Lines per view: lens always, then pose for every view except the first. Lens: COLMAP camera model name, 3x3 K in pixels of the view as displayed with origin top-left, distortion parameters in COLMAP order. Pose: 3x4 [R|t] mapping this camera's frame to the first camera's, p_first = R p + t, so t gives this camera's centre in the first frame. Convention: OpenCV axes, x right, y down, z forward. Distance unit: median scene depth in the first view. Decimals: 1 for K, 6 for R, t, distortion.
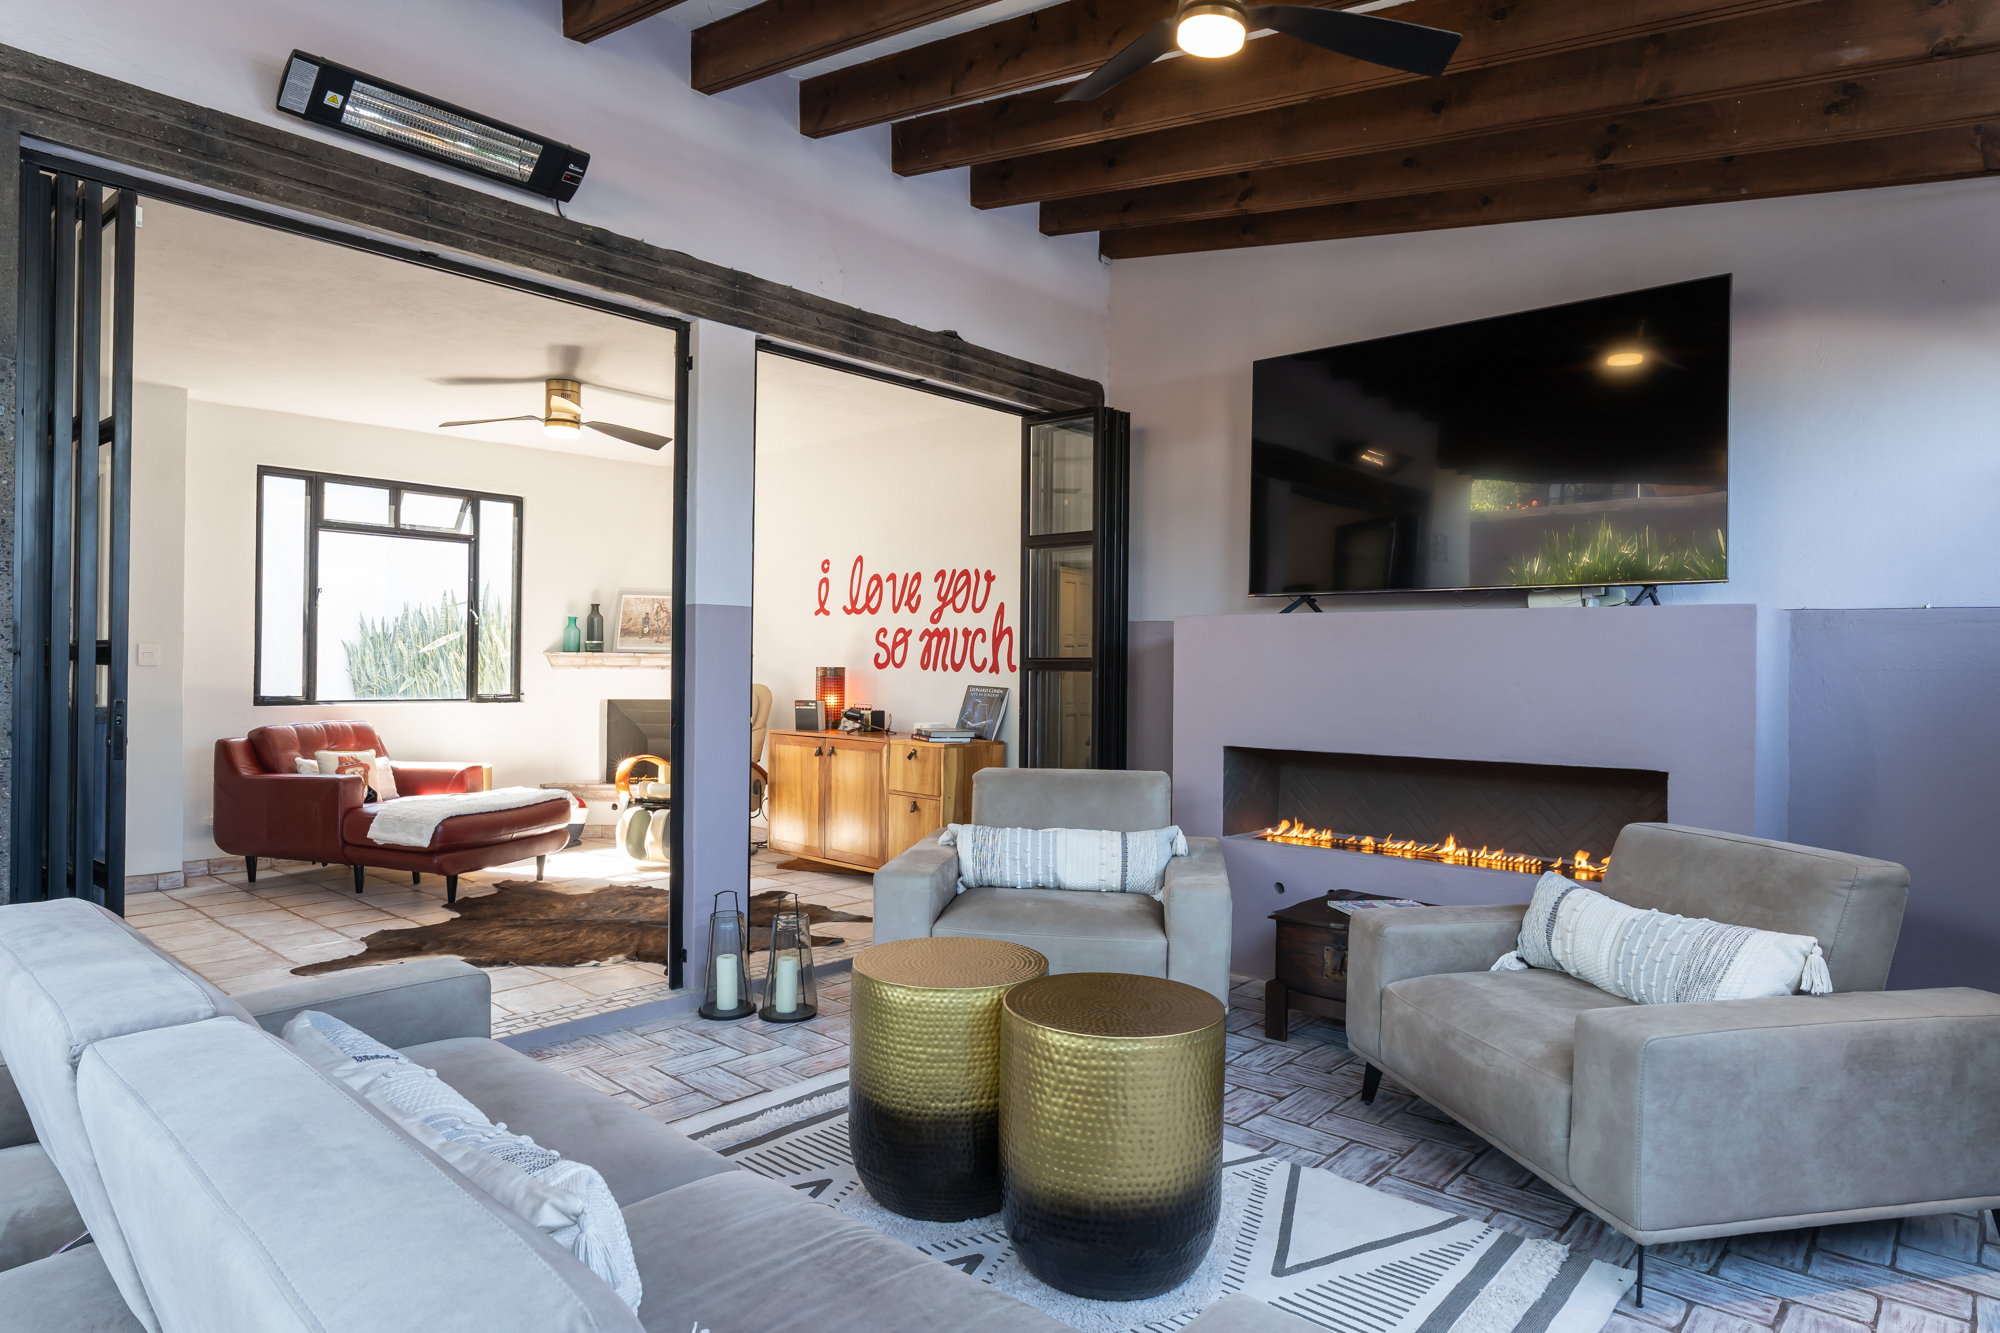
lens RADIAL K [[1142.0, 0, 987.4], [0, 1142.0, 659.5], [0, 0, 1]] dist [-0.005300, 0.000079]
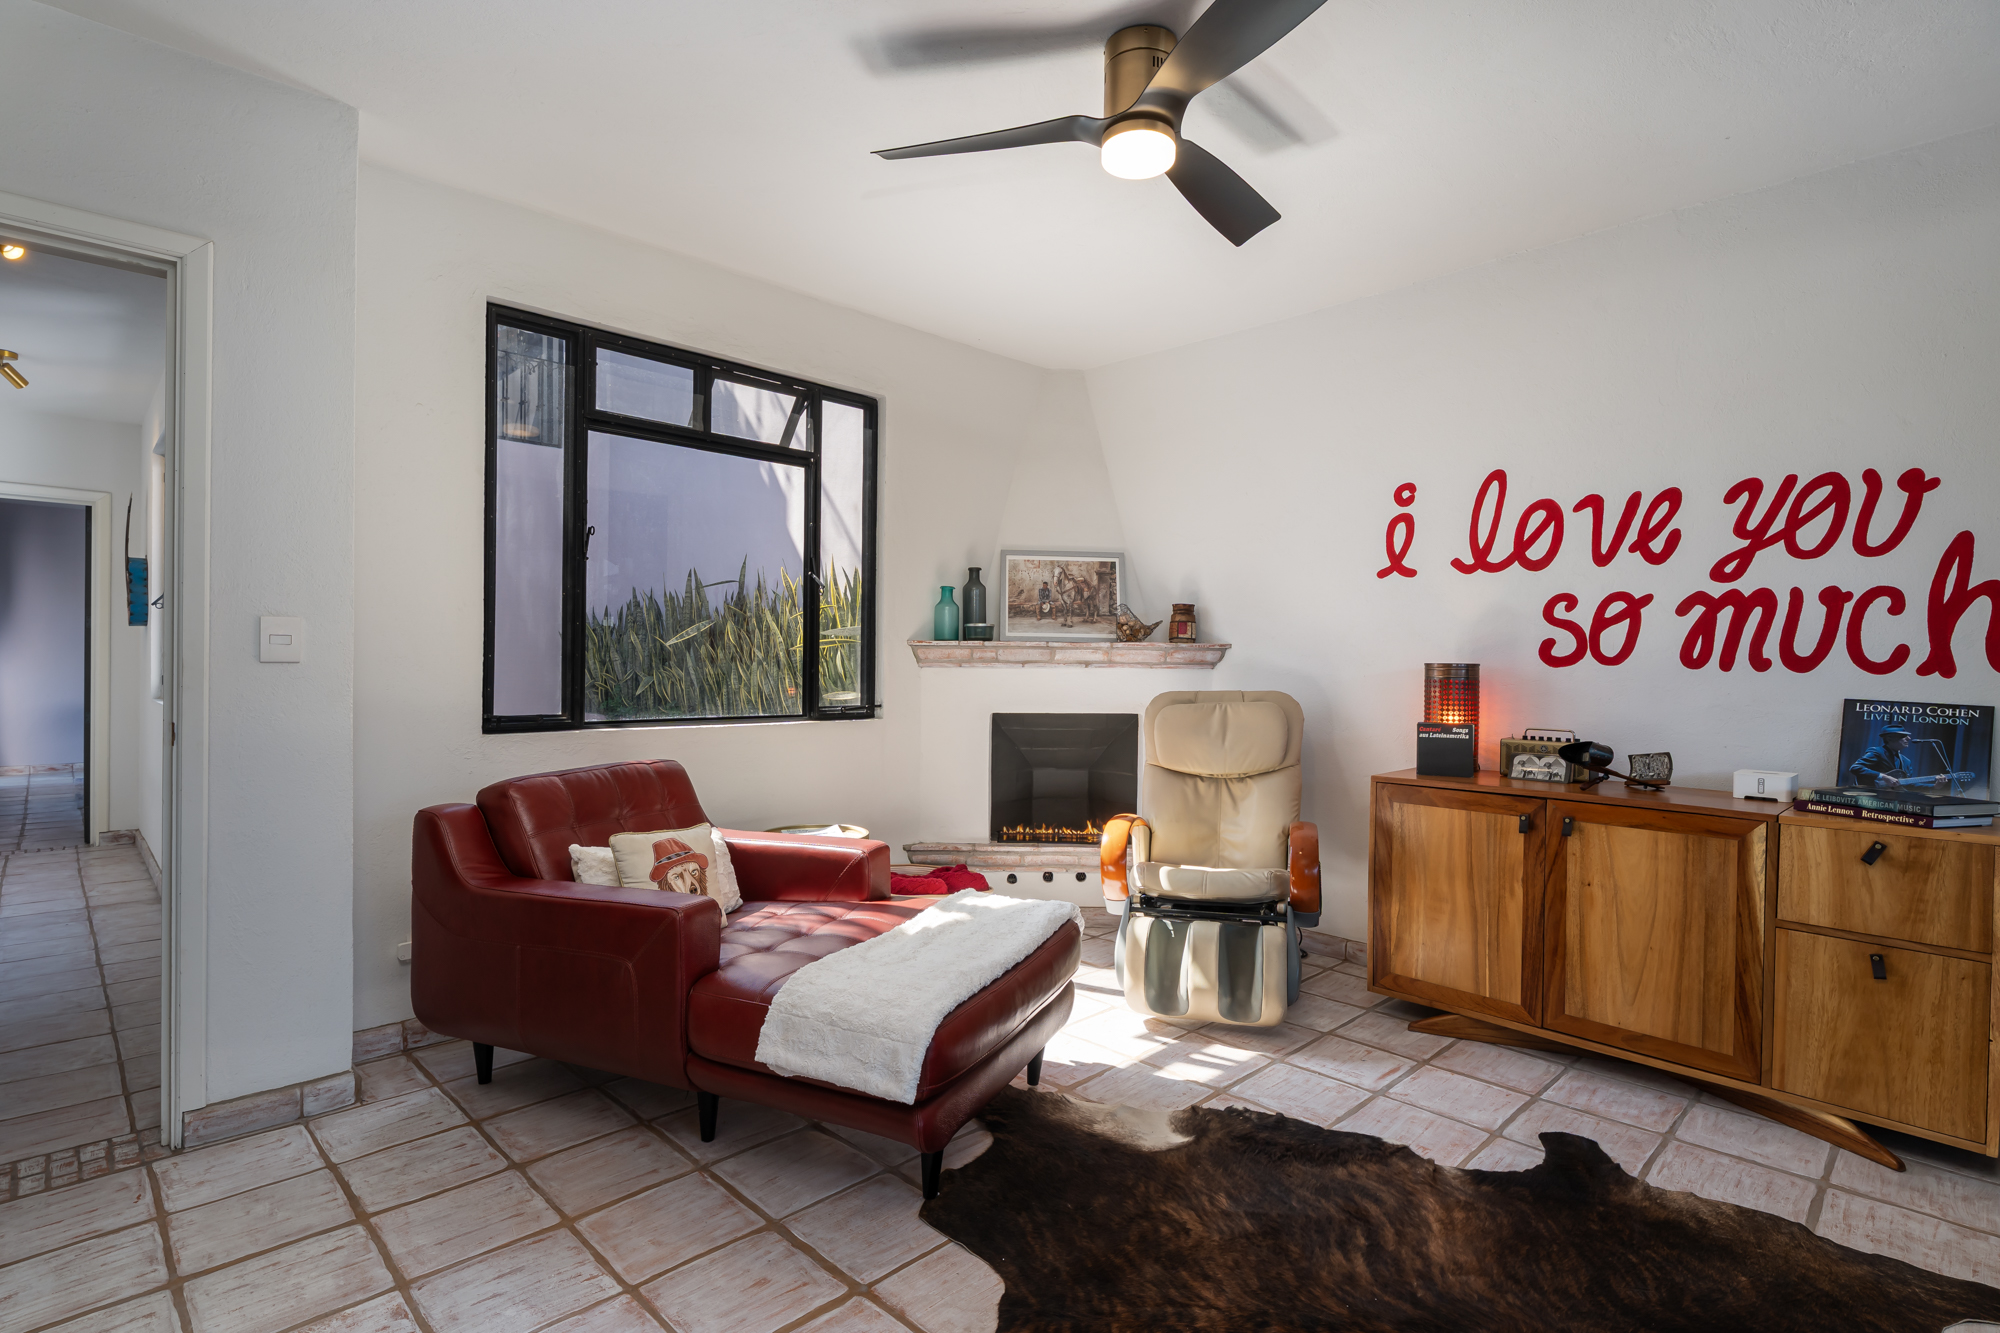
lens RADIAL K [[975.0, 0, 1004.8], [0, 975.0, 661.6], [0, 0, 1]] dist [-0.009603, 0.000217]
pose [[0.998469, -0.000445, -0.055304, -0.345065], [0.000695, 0.999990, 0.004503, 0.003381], [0.055302, -0.004535, 0.998459, 0.514611]]
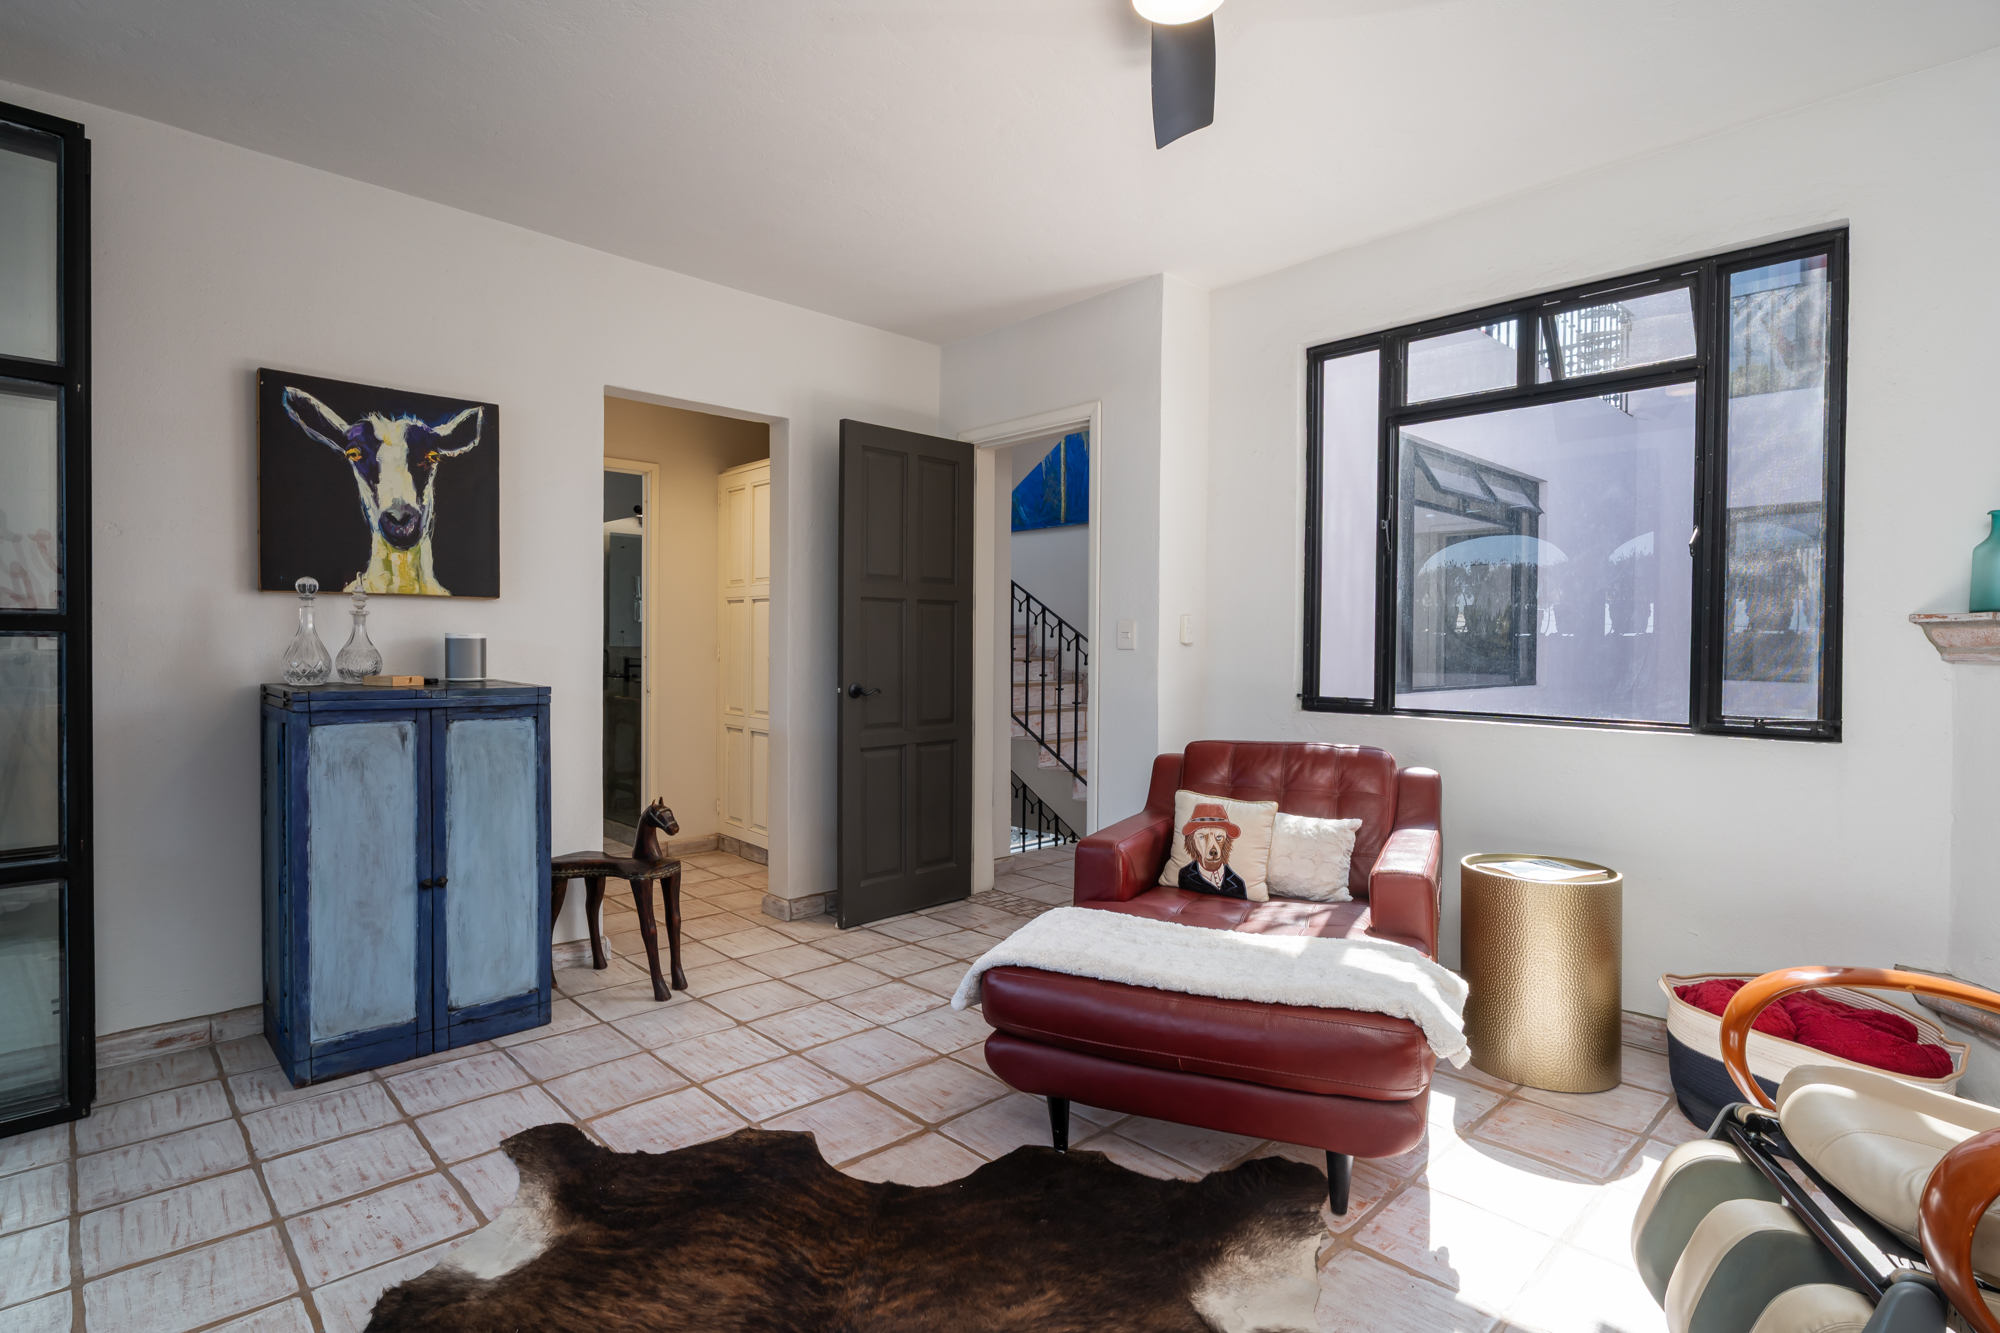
lens RADIAL K [[975.0, 0, 995.4], [0, 975.0, 655.9], [0, 0, 1]] dist [-0.009603, 0.000217]
pose [[-0.070109, 0.003955, -0.997532, -0.057485], [-0.001465, 0.999991, 0.004068, 0.006686], [0.997538, 0.001747, -0.070102, 0.821658]]
